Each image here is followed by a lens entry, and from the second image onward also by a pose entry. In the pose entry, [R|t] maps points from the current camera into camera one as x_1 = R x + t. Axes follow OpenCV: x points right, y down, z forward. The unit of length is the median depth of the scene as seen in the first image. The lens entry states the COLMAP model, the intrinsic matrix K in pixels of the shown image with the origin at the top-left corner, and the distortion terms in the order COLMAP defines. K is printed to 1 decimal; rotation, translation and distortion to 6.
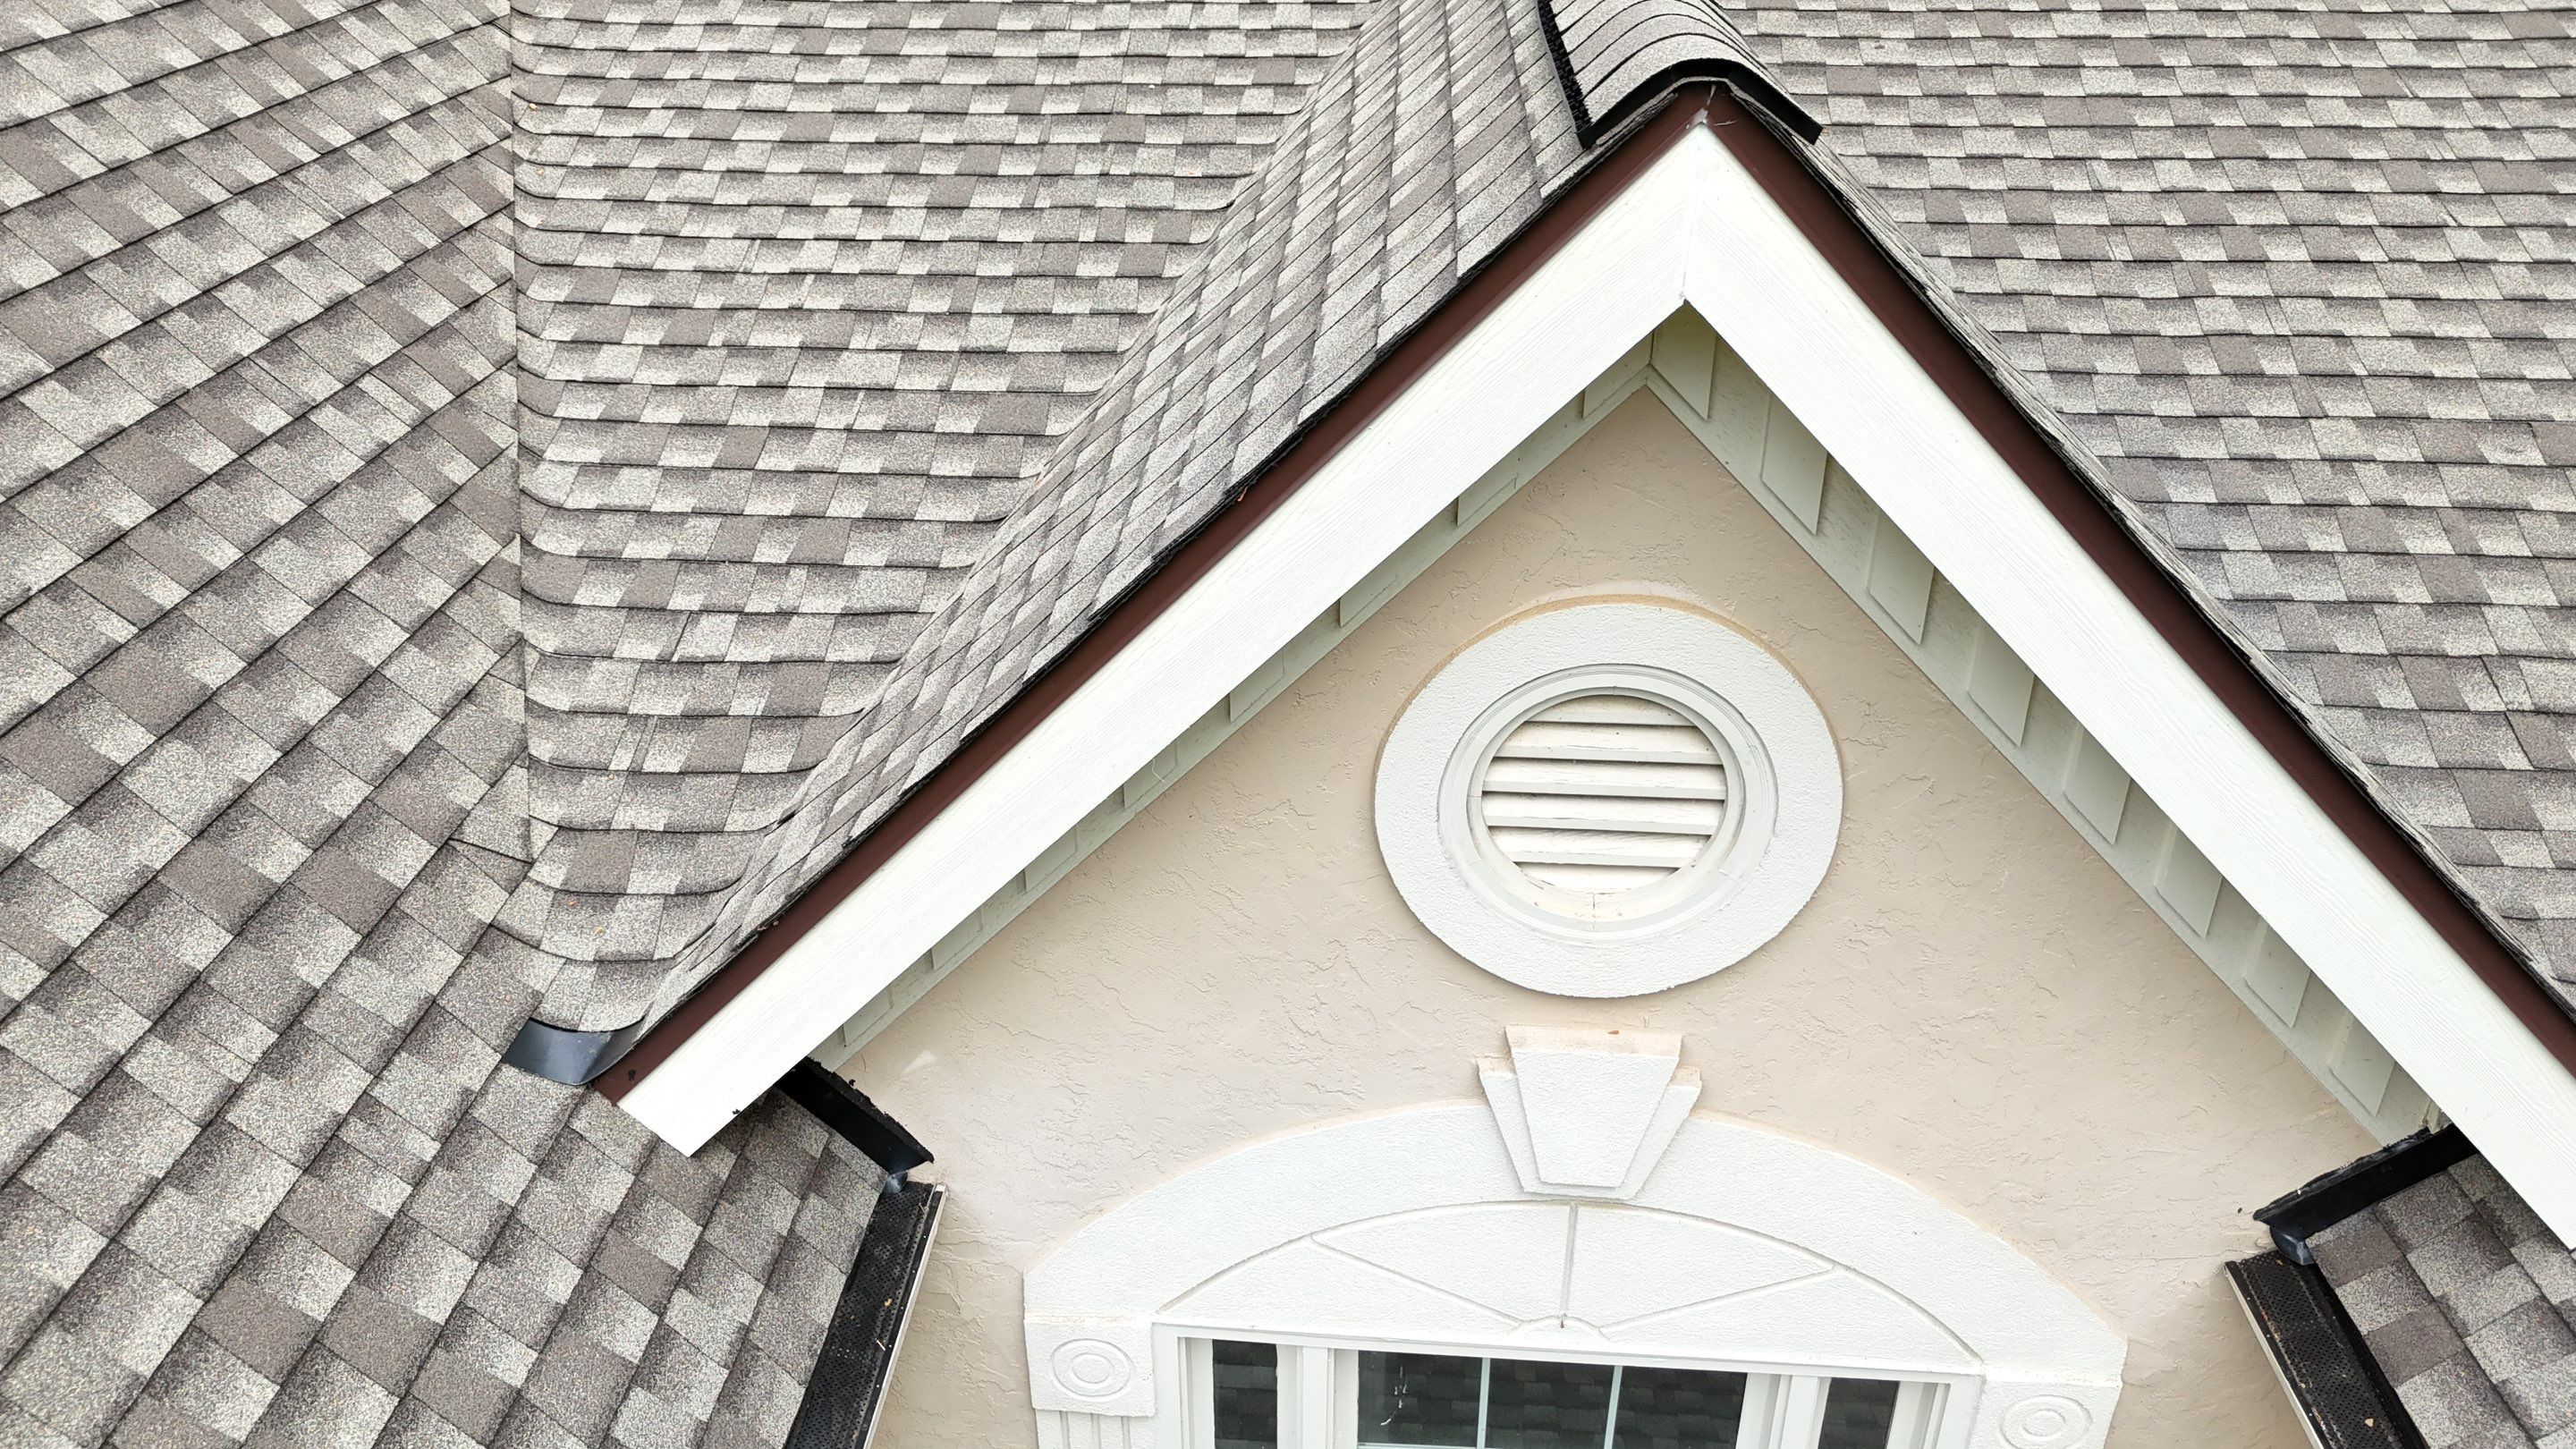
lens RADIAL K [[1897.5, 0, 1286.8], [0, 1897.5, 723.0], [0, 0, 1]] dist [0.074464, -0.069151]
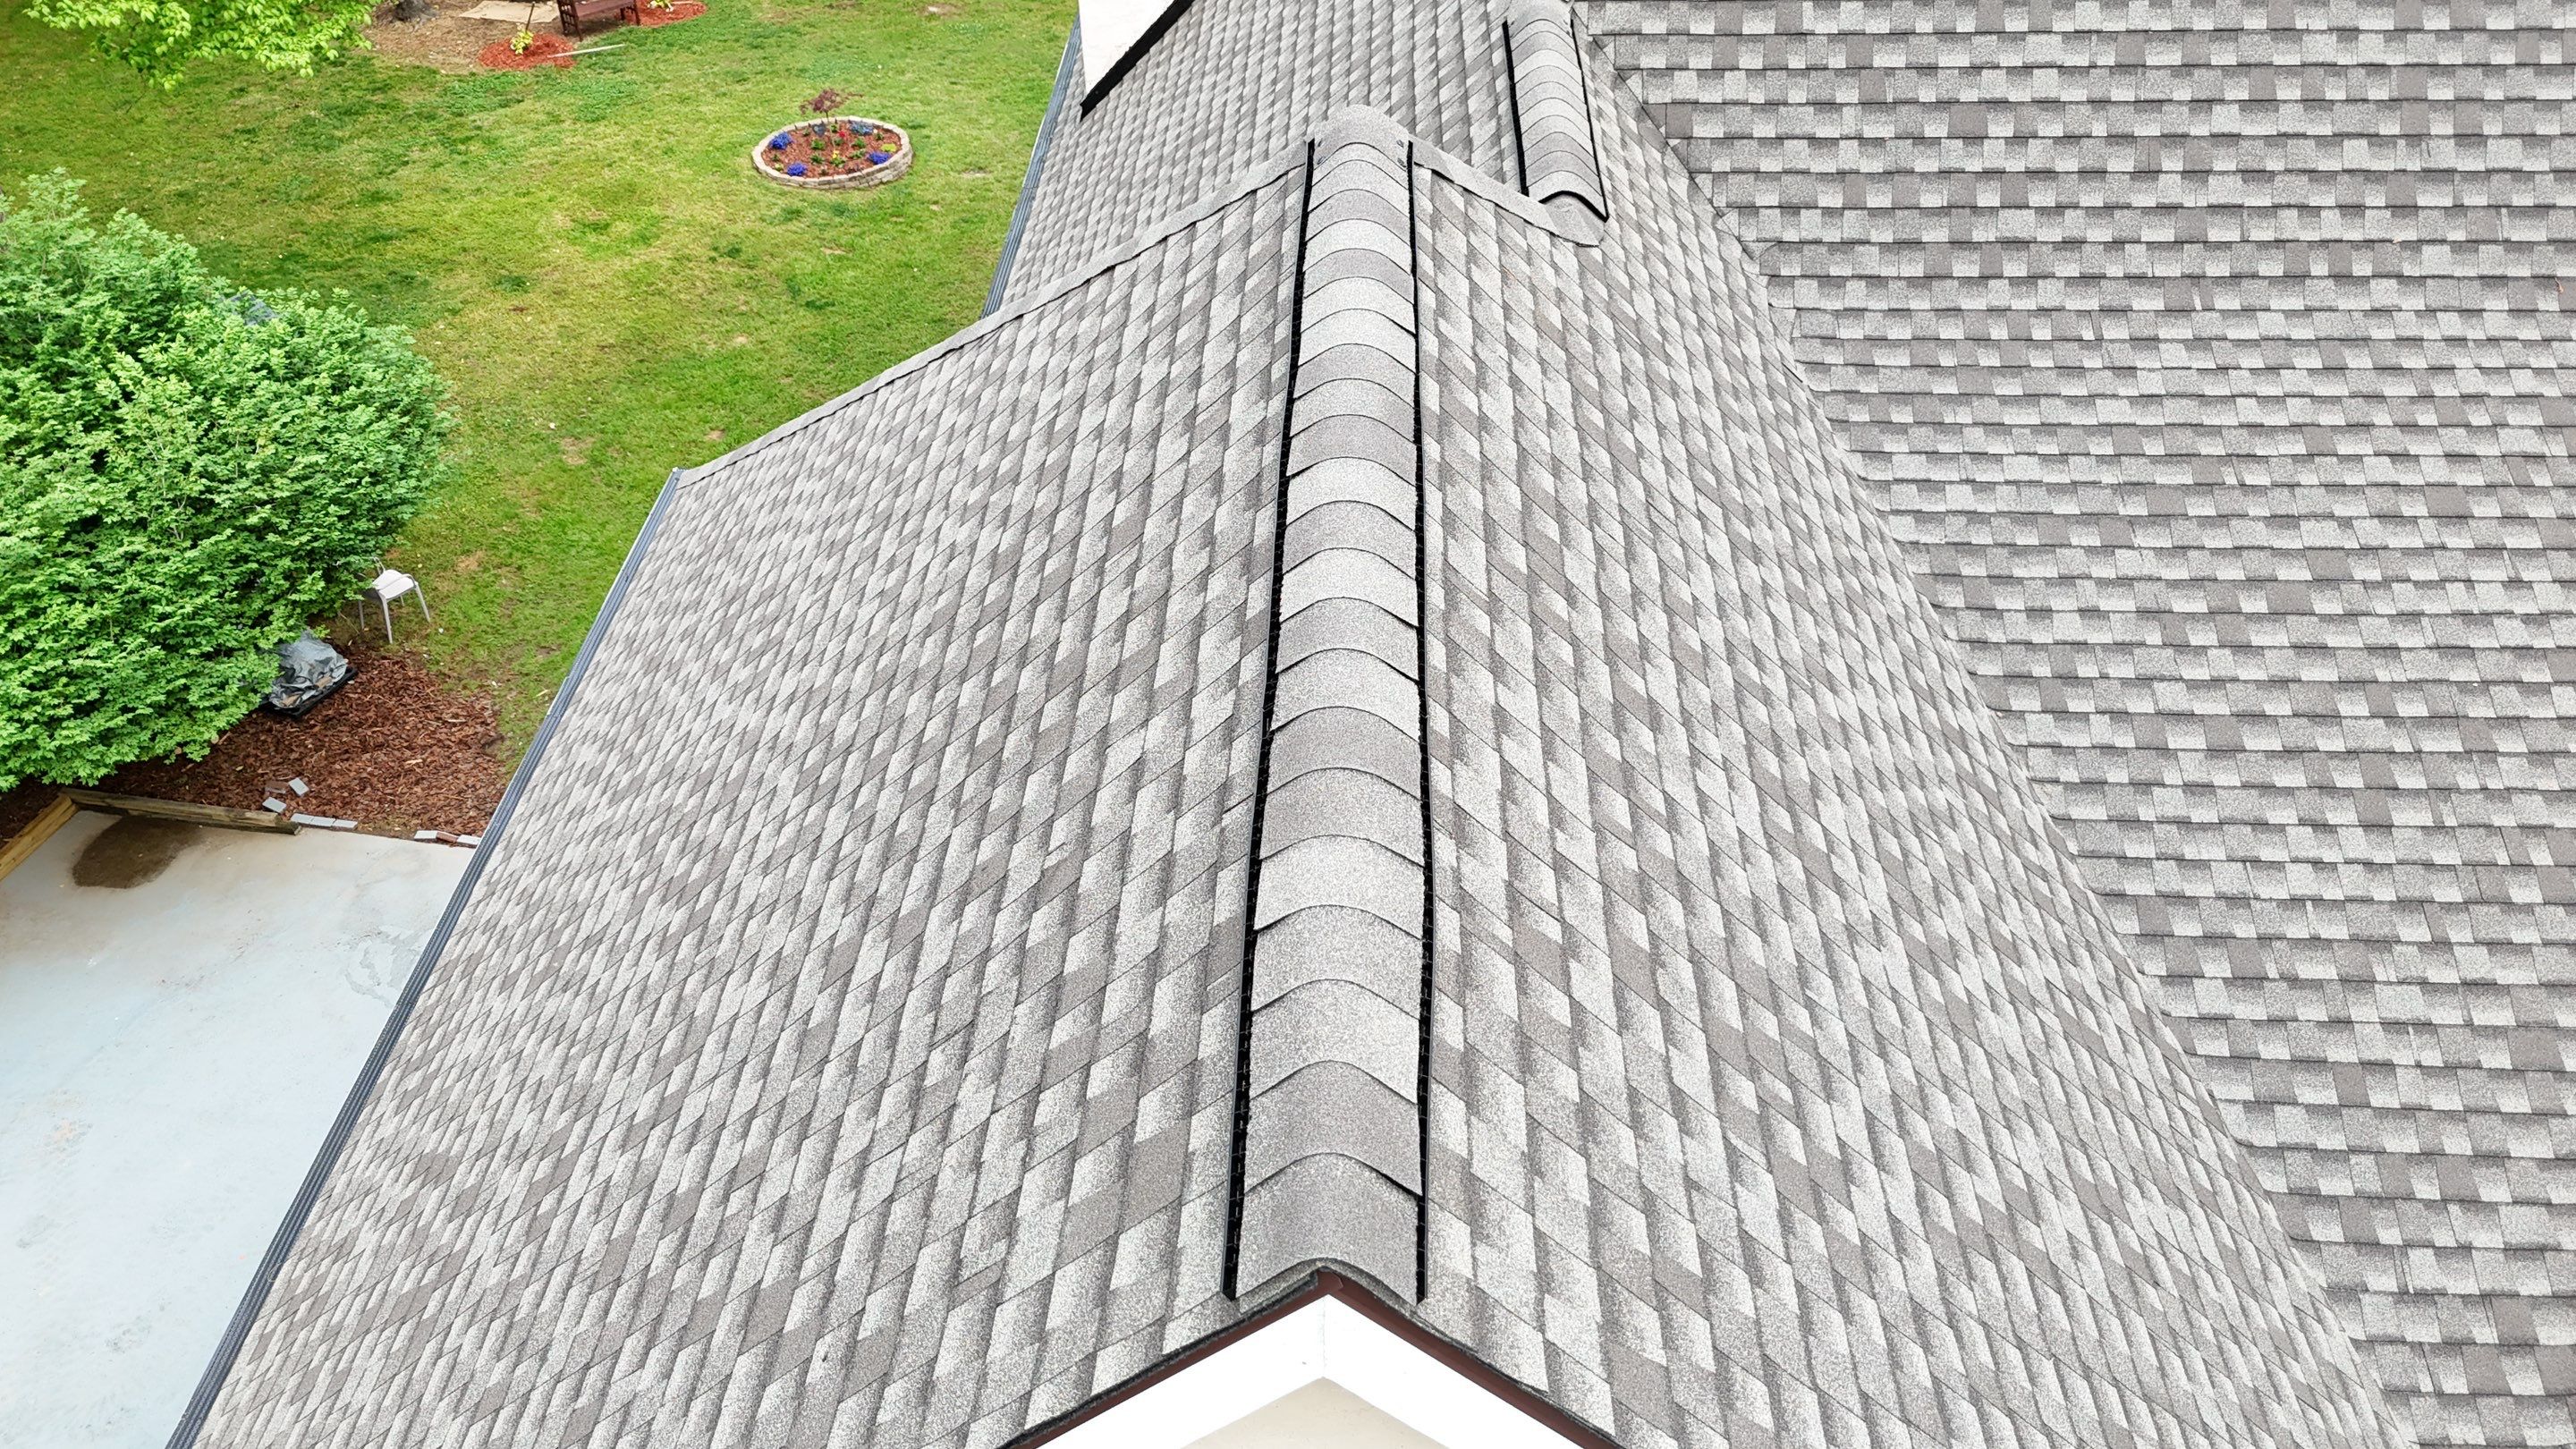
lens RADIAL K [[1897.5, 0, 1283.9], [0, 1897.5, 722.2], [0, 0, 1]] dist [0.074464, -0.069151]
pose [[0.999673, -0.024430, 0.007513, -1.098084], [0.022518, 0.980869, 0.193360, -0.714271], [-0.012093, -0.193128, 0.981099, -0.353493]]
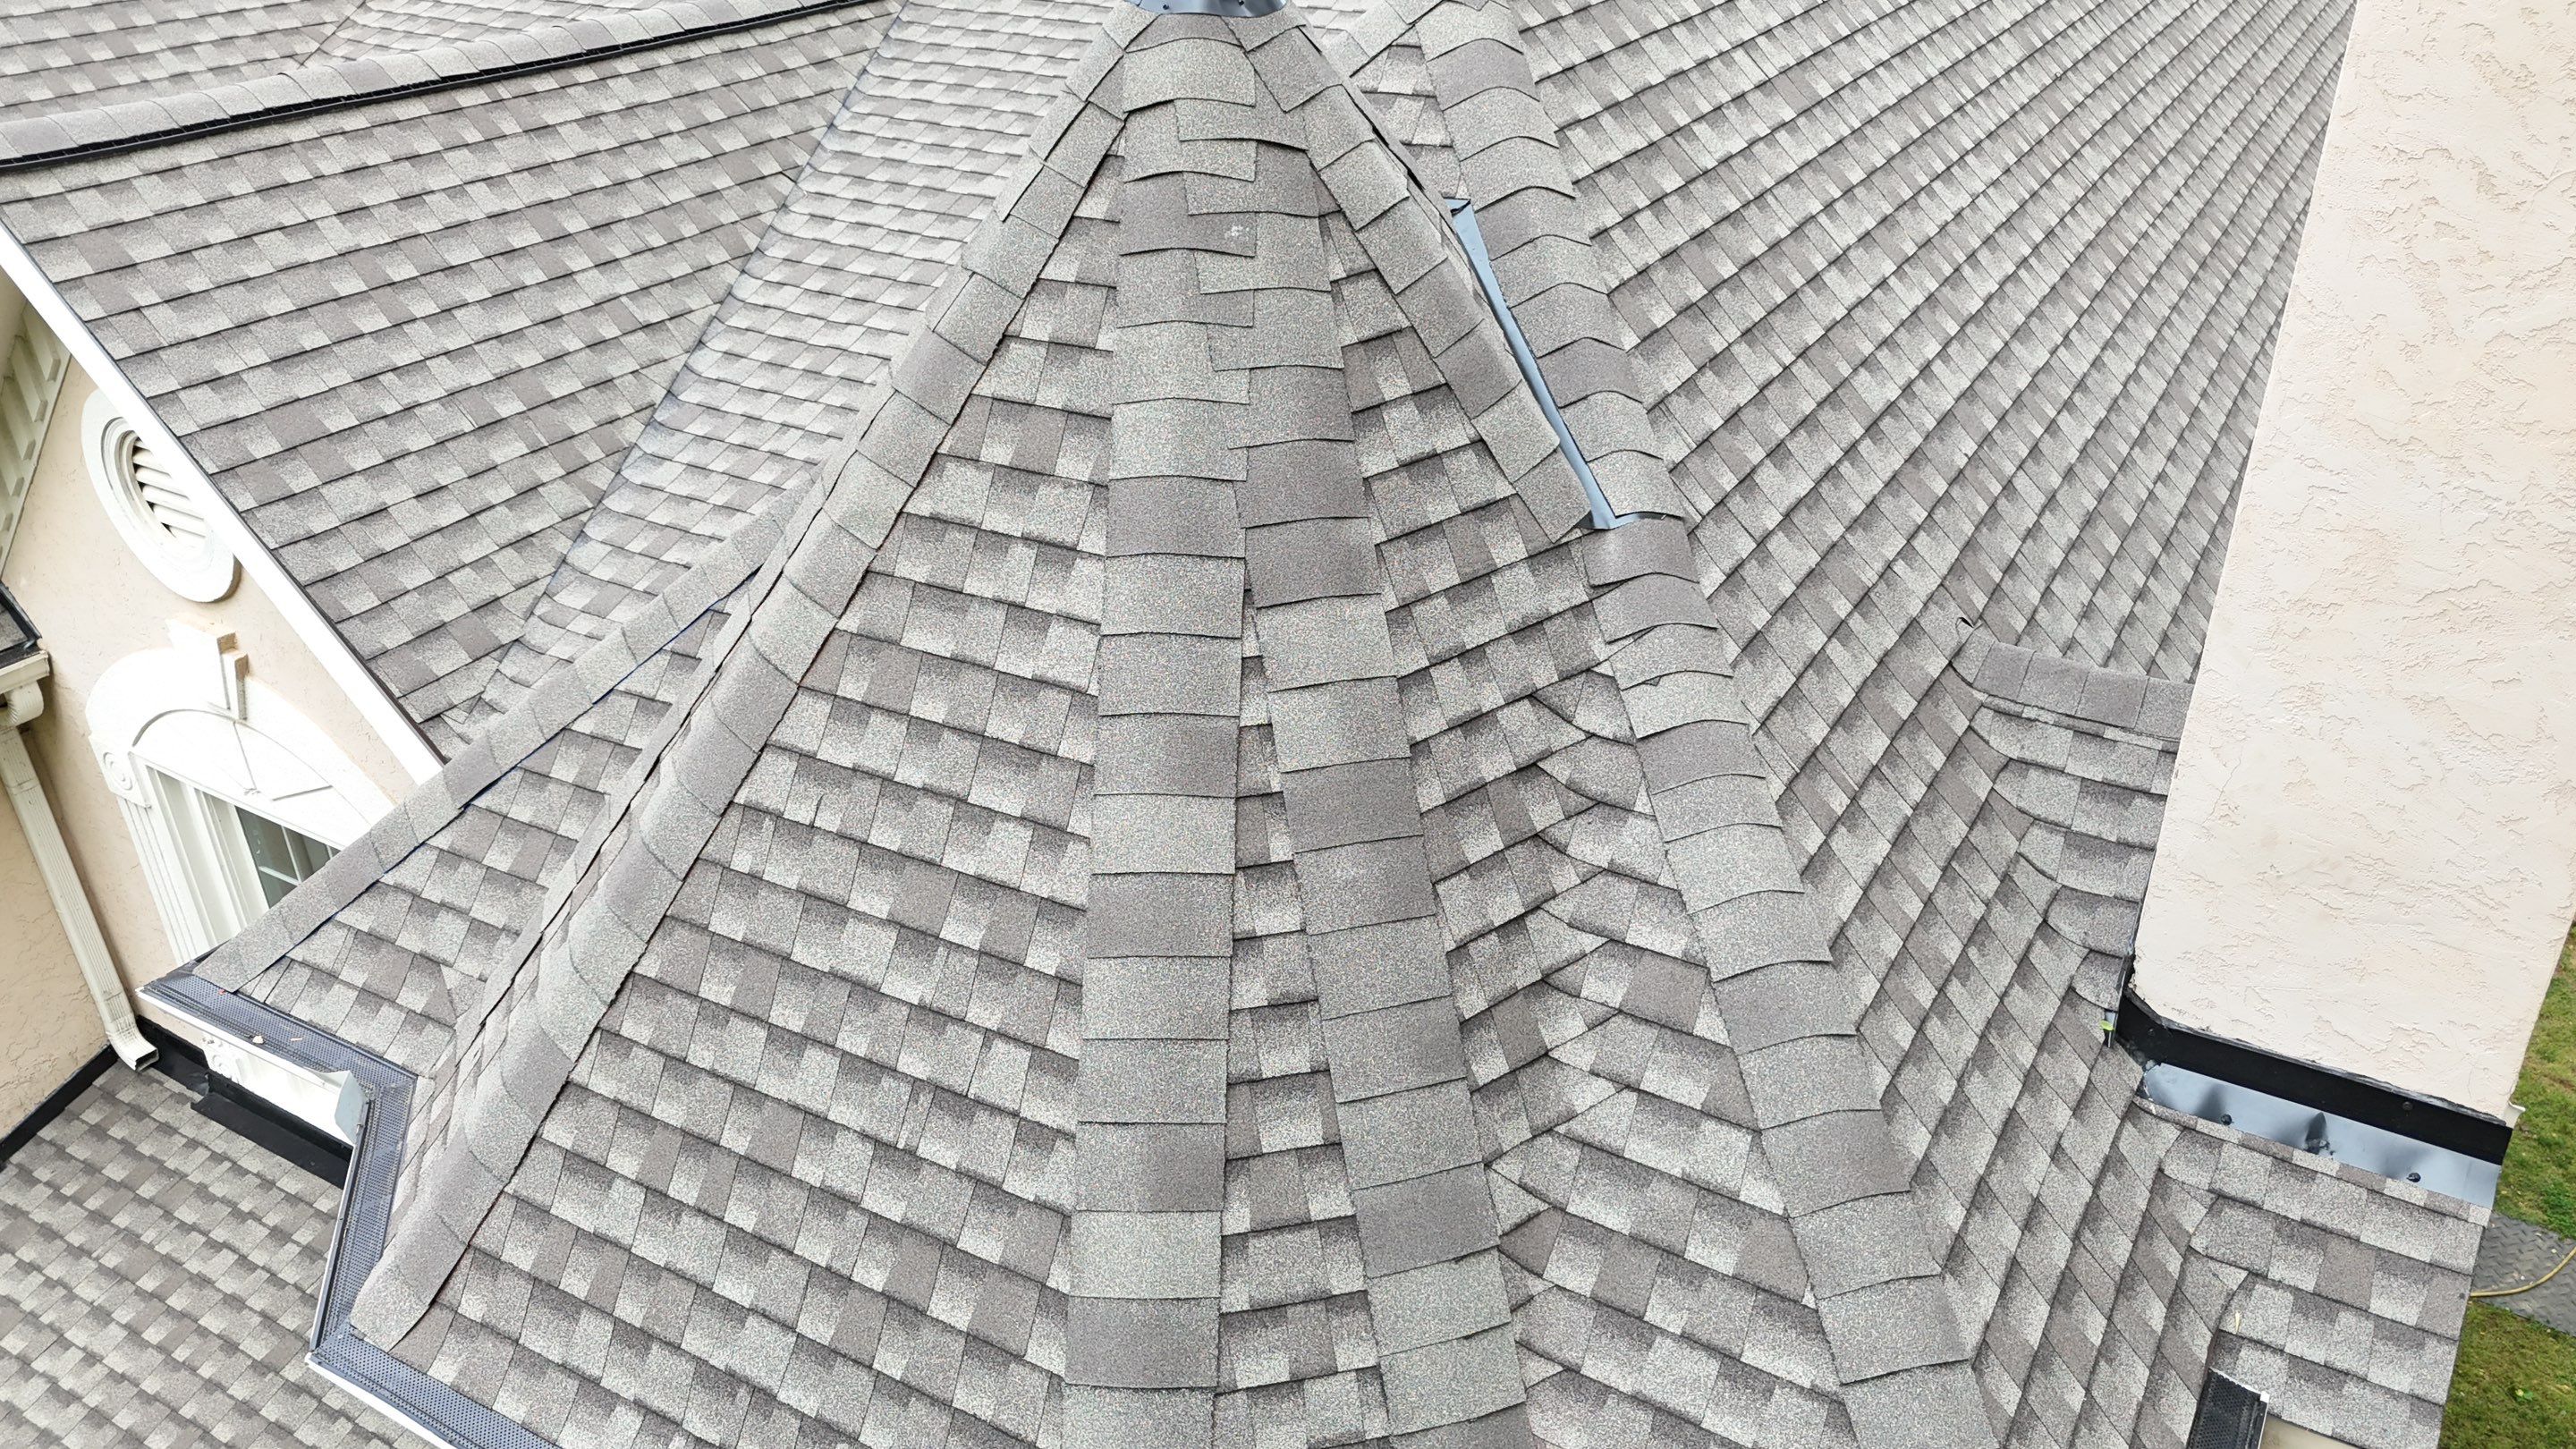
lens RADIAL K [[1897.5, 0, 1288.9], [0, 1897.5, 717.6], [0, 0, 1]] dist [0.074464, -0.069151]
pose [[0.887467, 0.215264, -0.407510, 1.603713], [-0.215934, 0.975372, 0.044977, -0.057934], [0.407155, 0.048079, 0.912093, -0.287709]]
